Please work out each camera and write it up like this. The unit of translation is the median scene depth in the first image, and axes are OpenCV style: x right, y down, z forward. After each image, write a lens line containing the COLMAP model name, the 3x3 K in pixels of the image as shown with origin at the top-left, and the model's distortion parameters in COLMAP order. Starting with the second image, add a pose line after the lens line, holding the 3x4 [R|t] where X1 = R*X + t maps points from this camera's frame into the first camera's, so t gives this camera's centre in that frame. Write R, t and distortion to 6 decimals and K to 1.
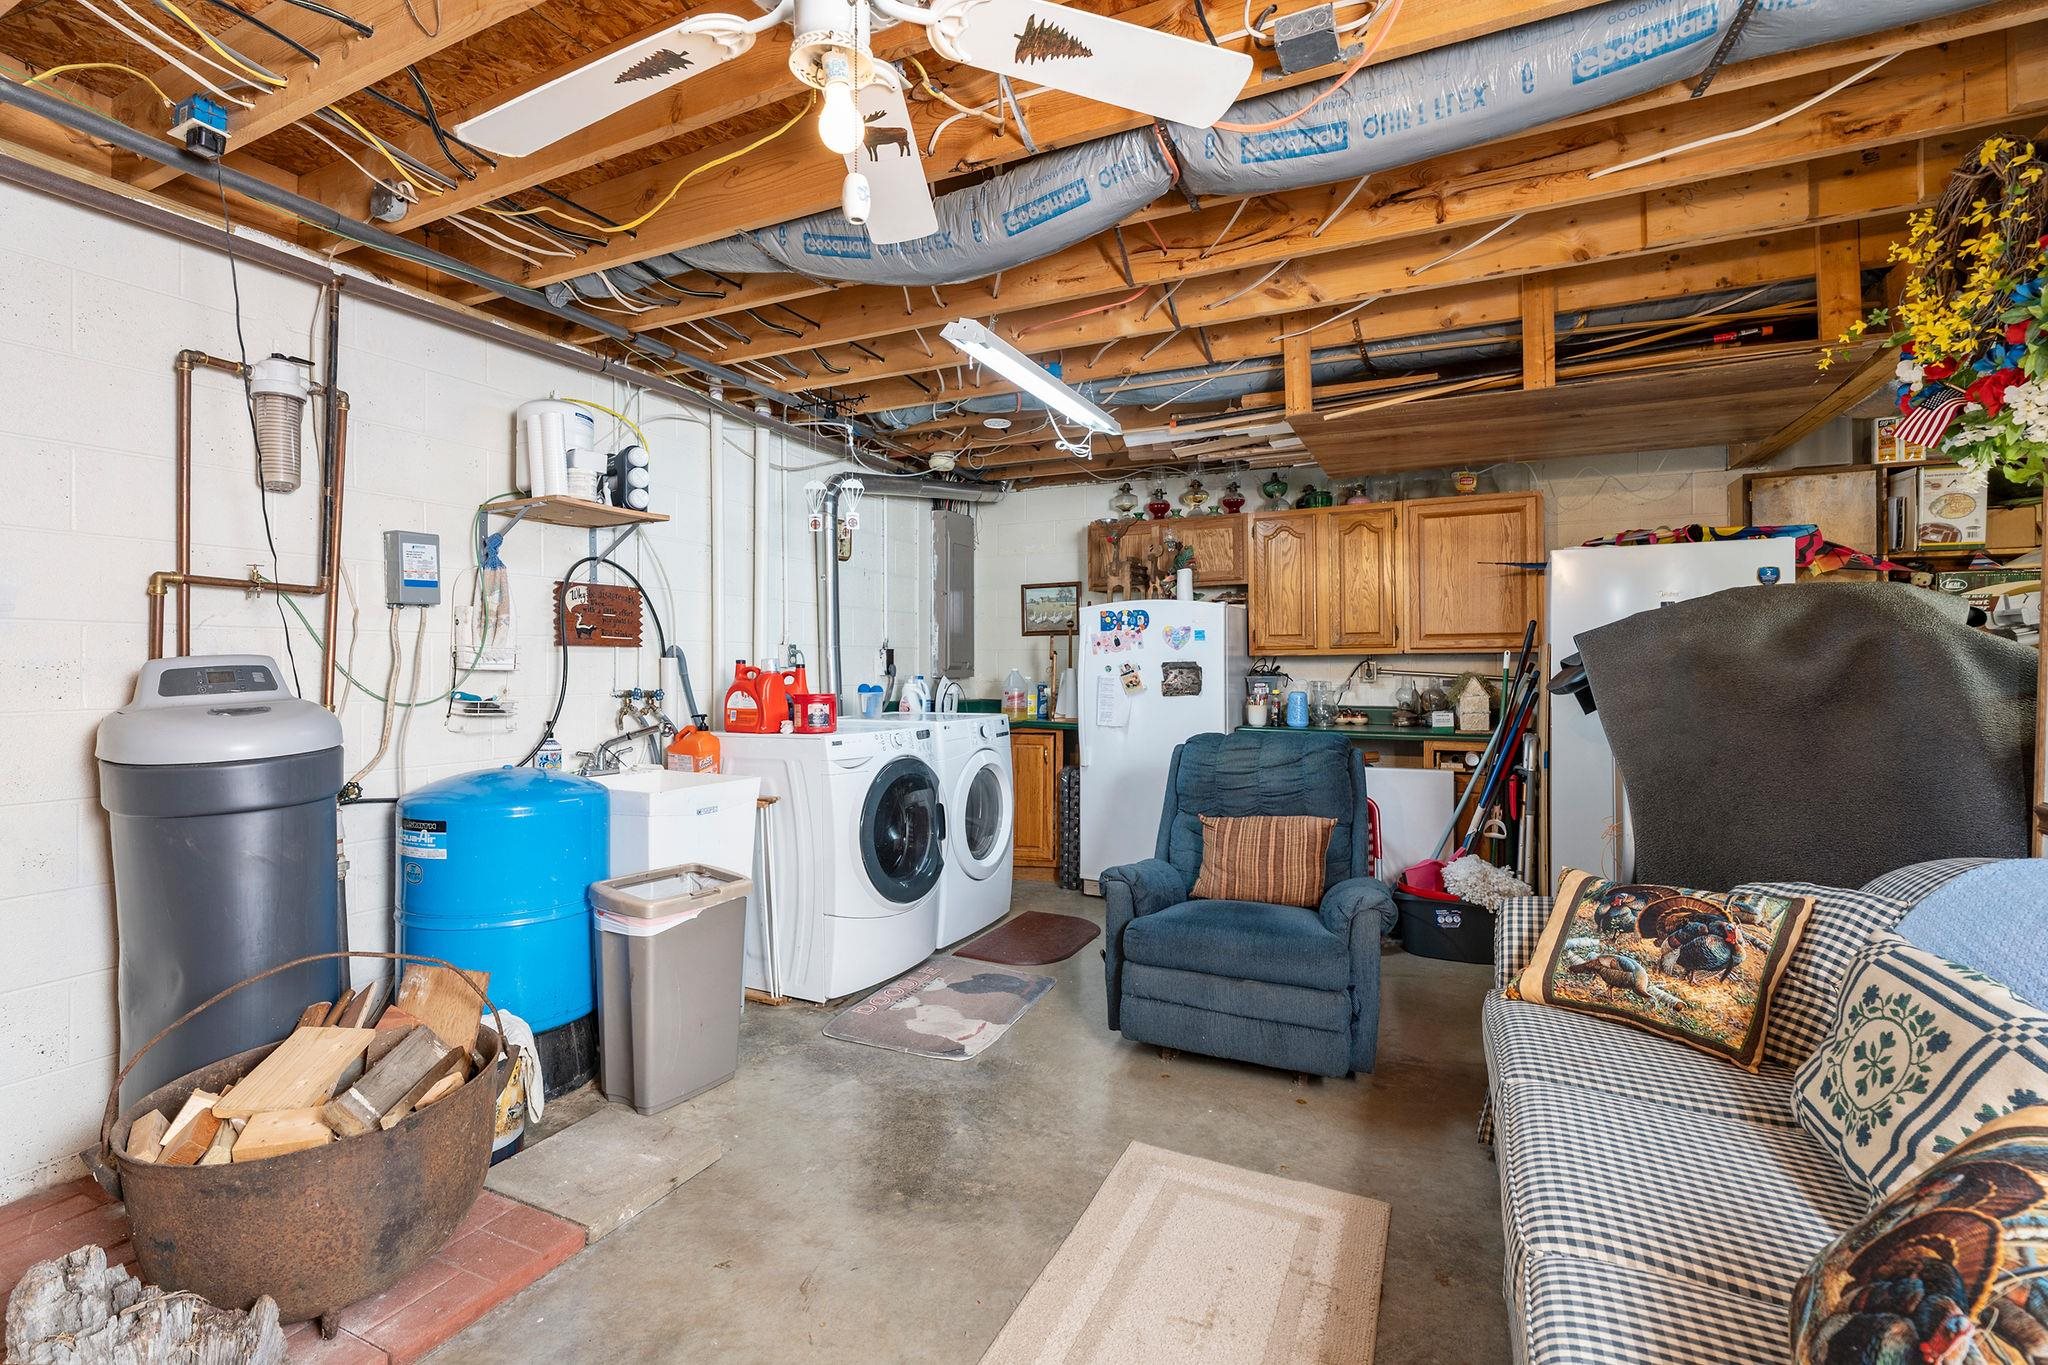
lens RADIAL K [[931.5, 0, 1013.1], [0, 931.5, 667.0], [0, 0, 1]] dist [-0.003629, 0.000429]
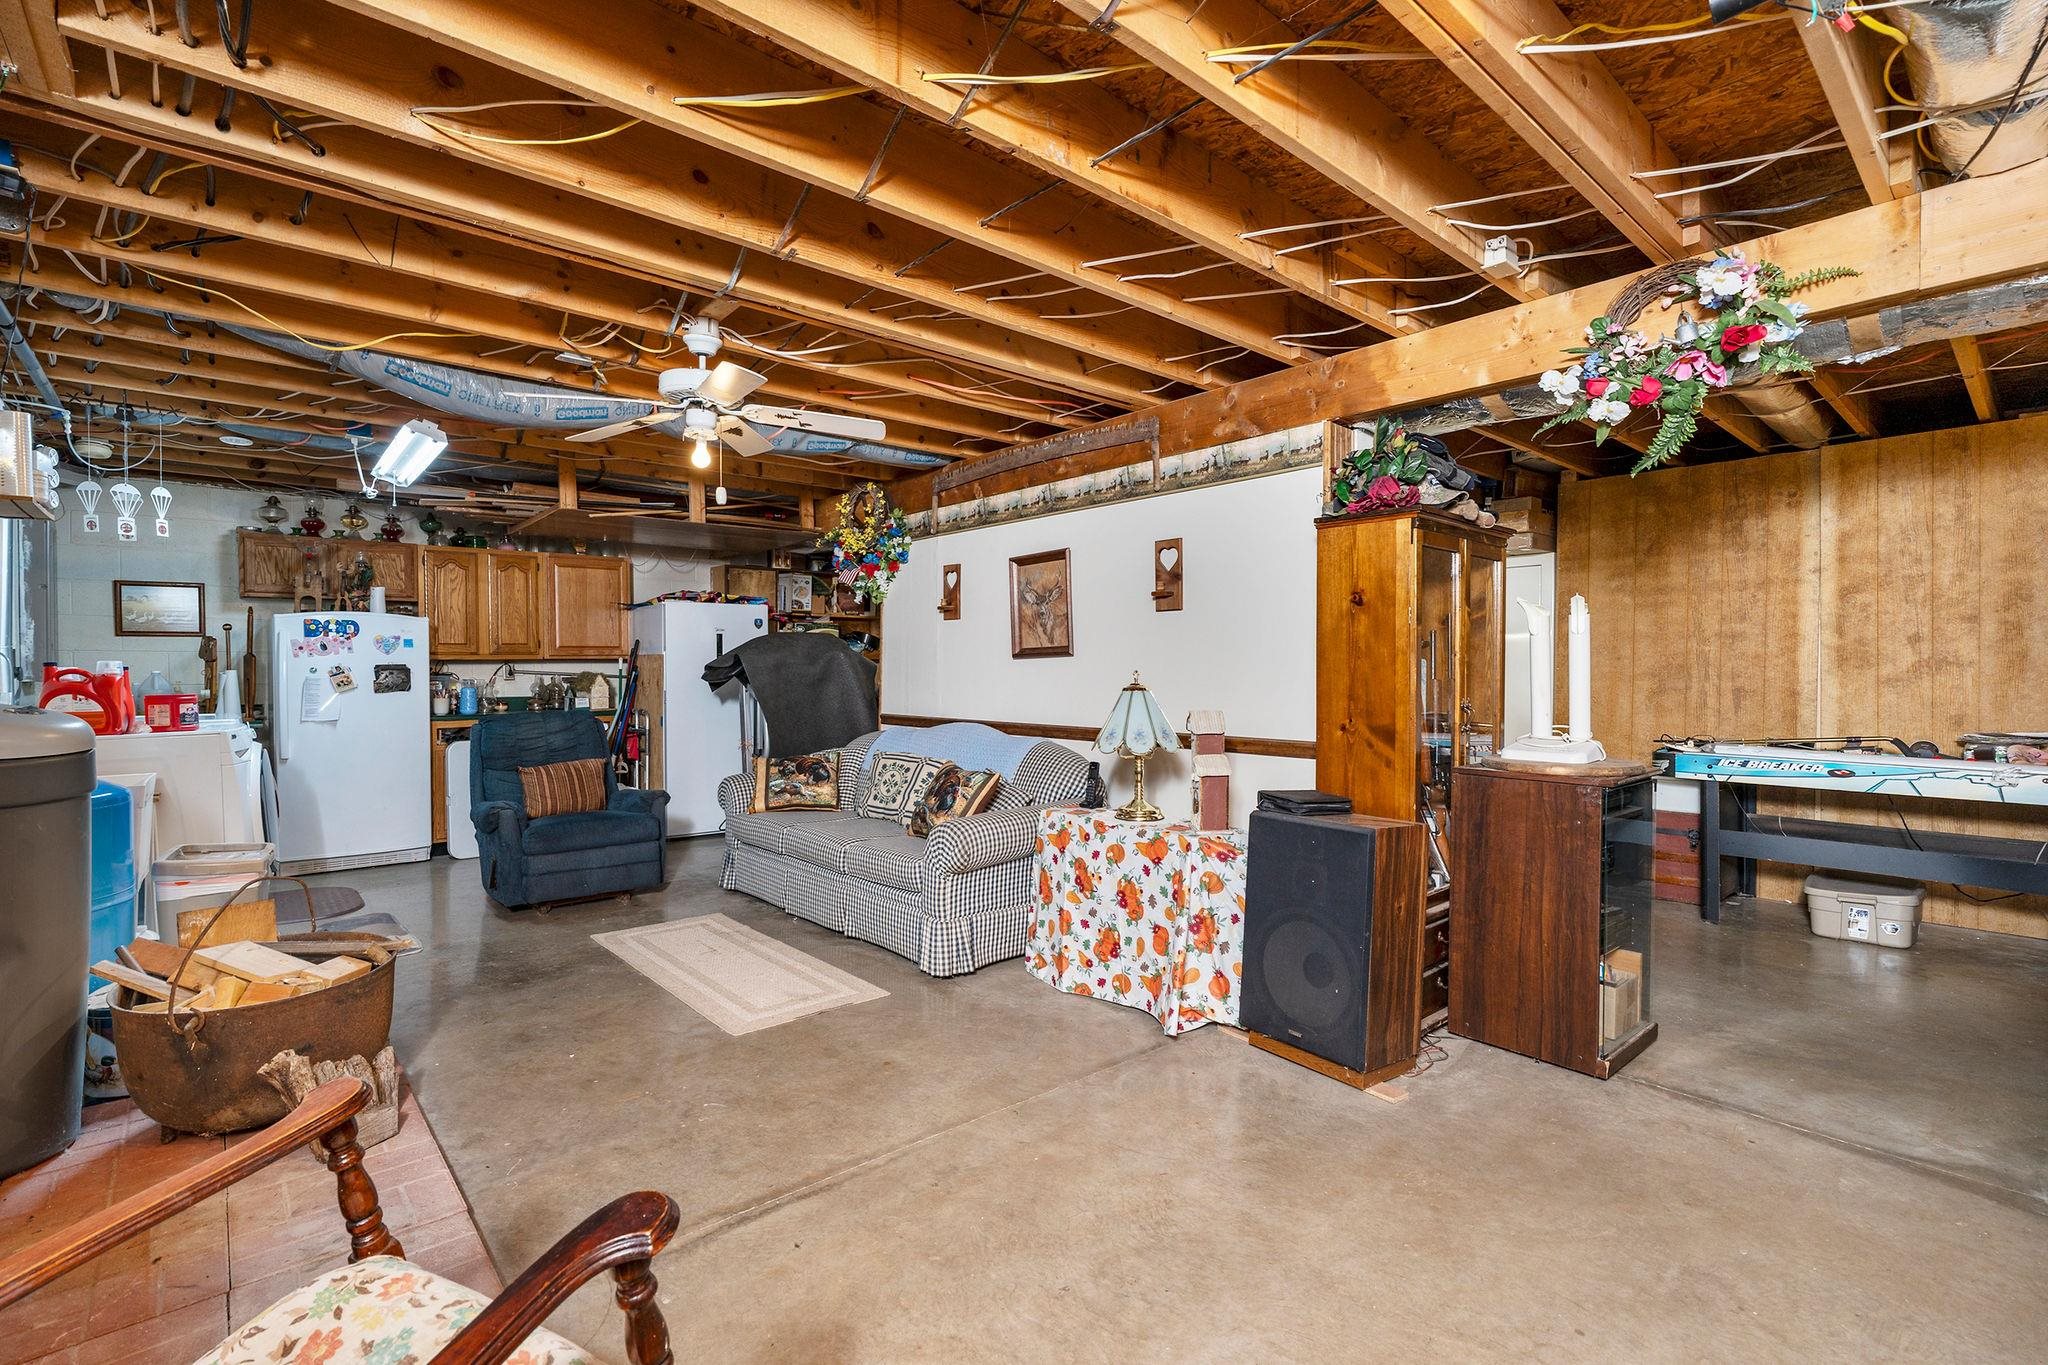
lens RADIAL K [[931.5, 0, 1020.6], [0, 931.5, 681.2], [0, 0, 1]] dist [-0.003629, 0.000429]
pose [[0.382122, -0.015874, 0.923976, -0.637113], [0.002305, 0.999866, 0.016224, -0.001509], [-0.924109, -0.004070, 0.382107, -0.234139]]
